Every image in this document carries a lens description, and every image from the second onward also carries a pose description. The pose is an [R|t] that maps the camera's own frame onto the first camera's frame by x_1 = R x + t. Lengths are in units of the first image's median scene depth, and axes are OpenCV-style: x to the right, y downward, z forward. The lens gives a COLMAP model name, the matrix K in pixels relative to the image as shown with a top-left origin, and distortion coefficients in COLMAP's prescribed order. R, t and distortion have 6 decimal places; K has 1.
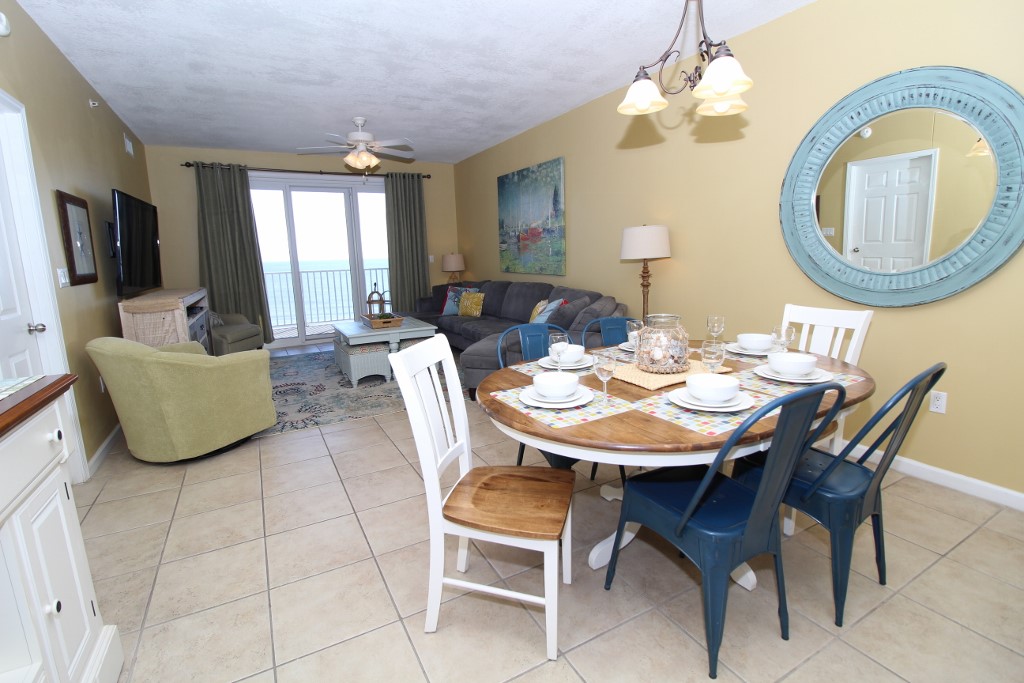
lens RADIAL K [[473.3, 0, 508.4], [0, 473.3, 331.5], [0, 0, 1]] dist [-0.001952, -0.011244]
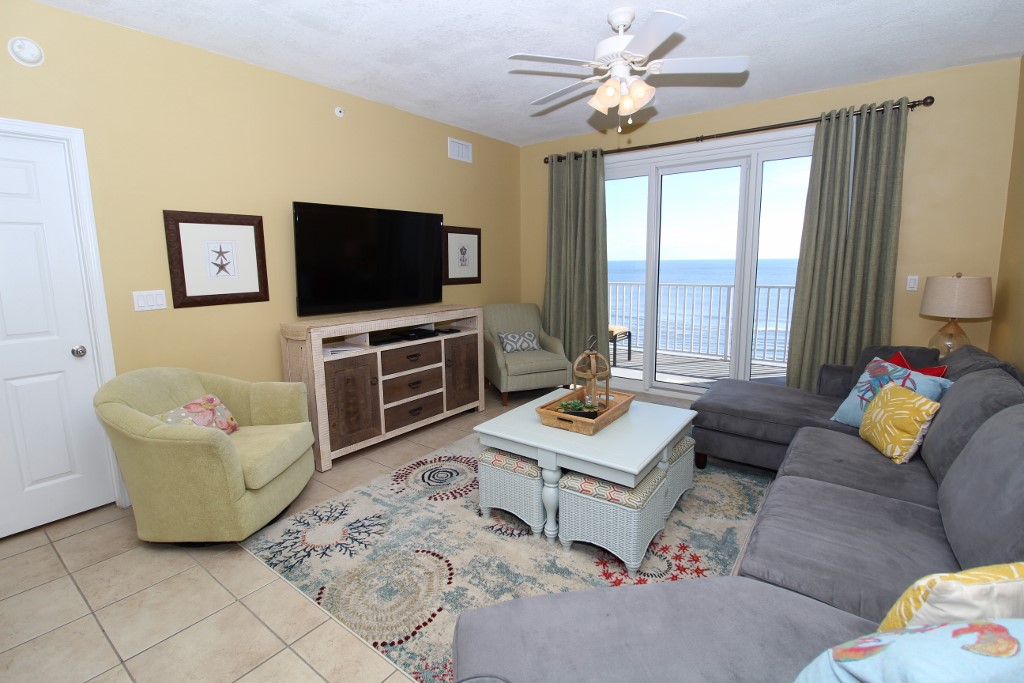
lens RADIAL K [[472.5, 0, 510.4], [0, 472.5, 329.6], [0, 0, 1]] dist [-0.003650, -0.010173]
pose [[0.411875, 0.157278, -0.897565, 0.121830], [-0.150574, 0.983199, 0.103188, -0.127534], [0.898714, 0.092649, 0.428637, 0.596227]]
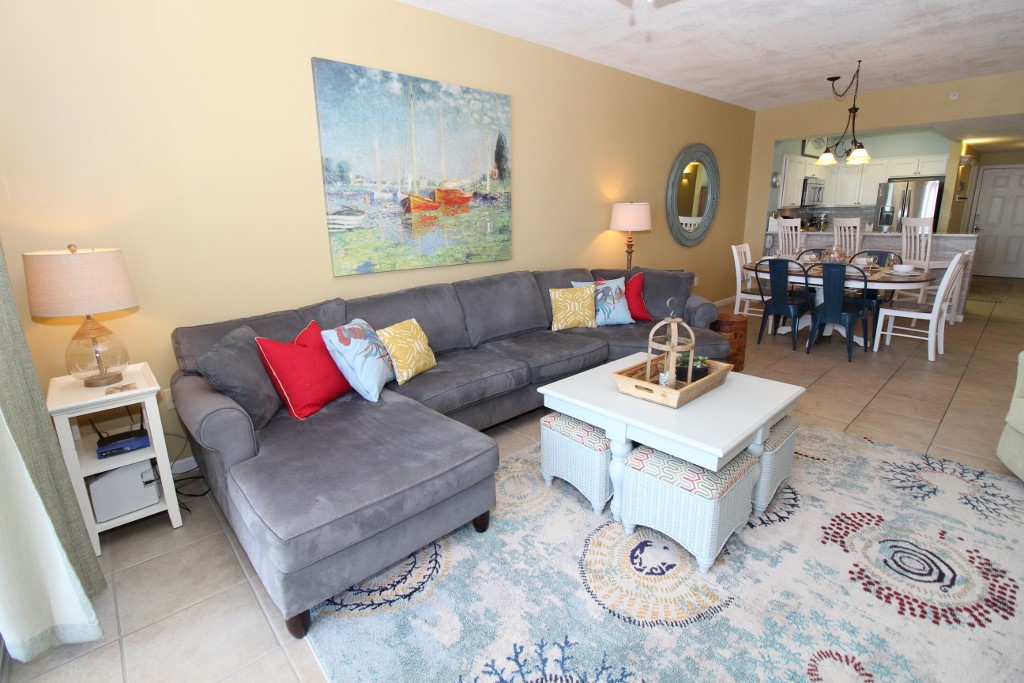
lens RADIAL K [[472.5, 0, 510.4], [0, 472.5, 329.6], [0, 0, 1]] dist [-0.003650, -0.010173]
pose [[-0.229809, -0.200052, 0.952453, -0.555285], [0.189882, 0.950623, 0.245482, -0.176323], [-0.954533, 0.237268, -0.180476, 1.040912]]
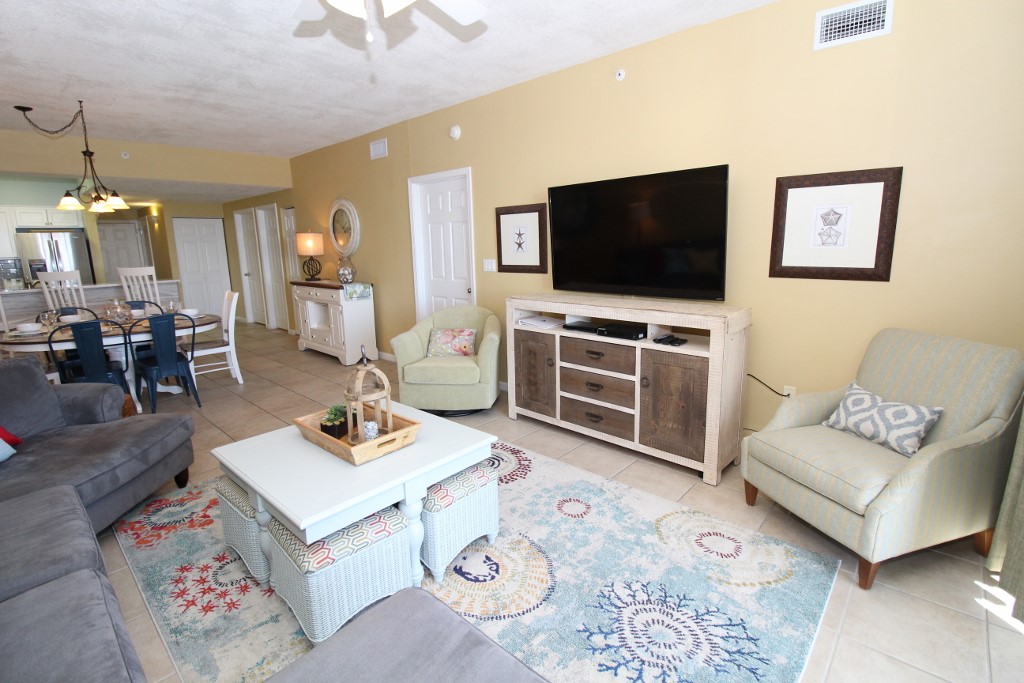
lens RADIAL K [[472.5, 0, 510.4], [0, 472.5, 329.6], [0, 0, 1]] dist [-0.003650, -0.010173]
pose [[-0.946615, 0.106220, -0.304365, -0.240089], [-0.003537, 0.940677, 0.339285, -0.214078], [0.322348, 0.322249, -0.890083, 1.187345]]
